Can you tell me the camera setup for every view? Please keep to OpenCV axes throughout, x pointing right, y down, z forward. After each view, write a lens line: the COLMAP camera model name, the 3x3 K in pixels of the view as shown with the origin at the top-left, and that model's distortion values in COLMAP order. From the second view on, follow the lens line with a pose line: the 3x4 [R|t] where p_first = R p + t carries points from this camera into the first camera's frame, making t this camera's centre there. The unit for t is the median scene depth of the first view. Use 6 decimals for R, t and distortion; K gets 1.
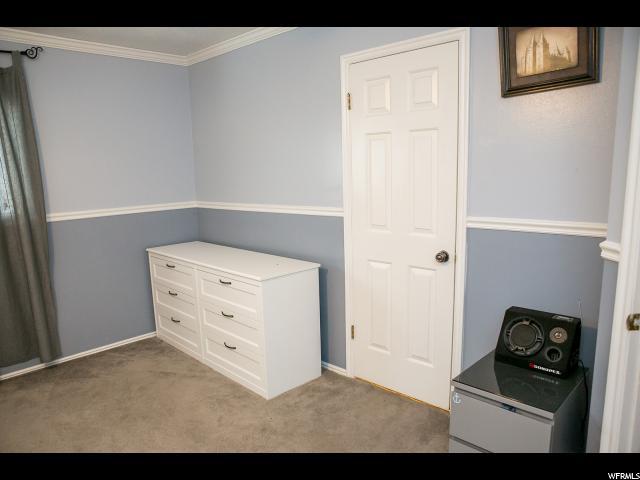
lens RADIAL K [[429.7, 0, 320.0], [0, 429.7, 240.0], [0, 0, 1]] dist [-0.137716, 0.087895]
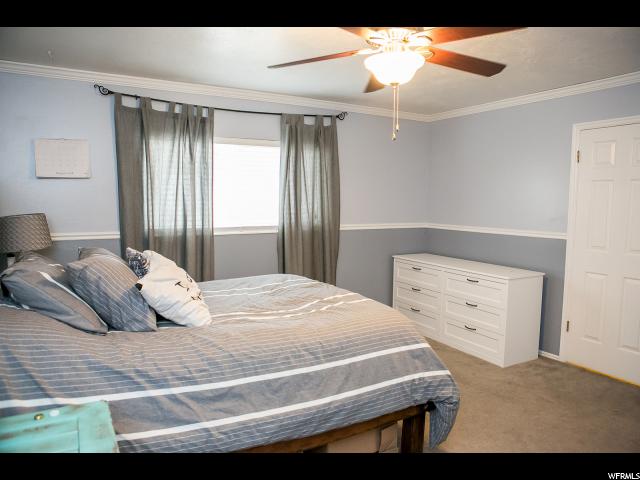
lens RADIAL K [[433.0, 0, 320.0], [0, 433.0, 240.0], [0, 0, 1]] dist [-0.098394, 0.054426]
pose [[0.960813, 0.062696, -0.270015, -0.330245], [-0.081603, 0.994895, -0.059365, 0.089184], [0.264915, 0.079073, 0.961024, -0.488394]]
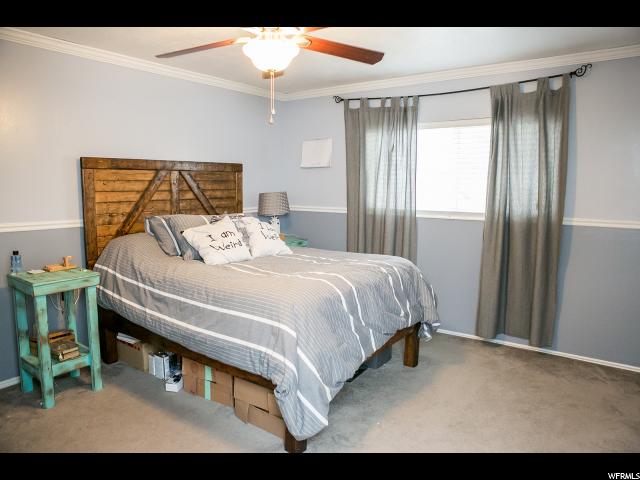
lens RADIAL K [[433.0, 0, 320.0], [0, 433.0, 240.0], [0, 0, 1]] dist [-0.098394, 0.054426]
pose [[0.157522, 0.161157, -0.974277, 0.358886], [-0.173689, 0.975735, 0.133316, -0.043953], [0.972121, 0.148221, 0.181691, 0.183507]]
